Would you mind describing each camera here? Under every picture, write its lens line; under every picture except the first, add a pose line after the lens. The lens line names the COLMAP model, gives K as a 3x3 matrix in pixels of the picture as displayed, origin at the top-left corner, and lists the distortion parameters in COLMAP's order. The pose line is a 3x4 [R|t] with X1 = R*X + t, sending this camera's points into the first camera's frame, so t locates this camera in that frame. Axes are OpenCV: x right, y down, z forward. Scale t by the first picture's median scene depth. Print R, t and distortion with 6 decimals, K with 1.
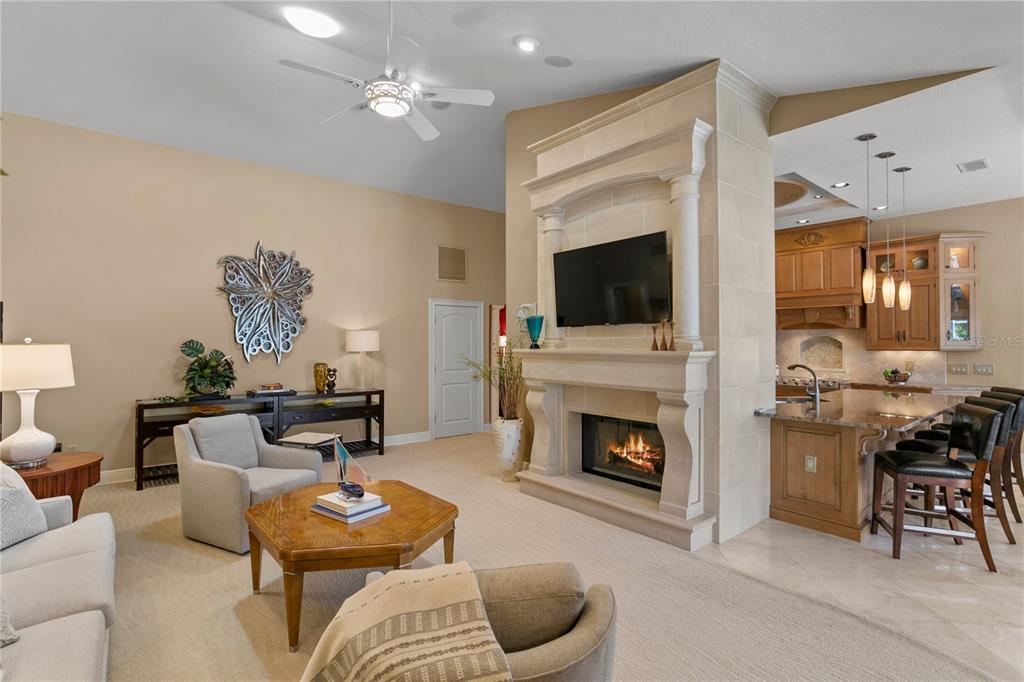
lens RADIAL K [[501.1, 0, 501.0], [0, 501.1, 337.7], [0, 0, 1]] dist [-0.020637, 0.011783]
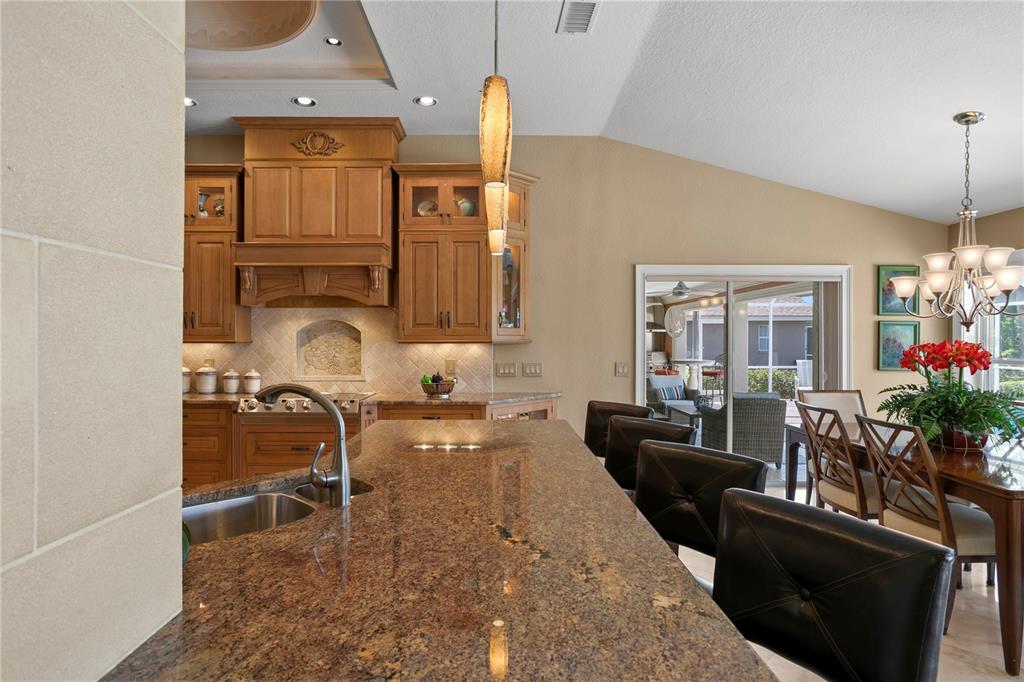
lens RADIAL K [[567.8, 0, 503.2], [0, 567.8, 336.3], [0, 0, 1]] dist [-0.032241, 0.001829]
pose [[0.629073, 0.007317, 0.777312, 0.305288], [-0.009143, 0.999956, -0.002013, 0.018081], [-0.777292, -0.005841, 0.629113, 0.505973]]
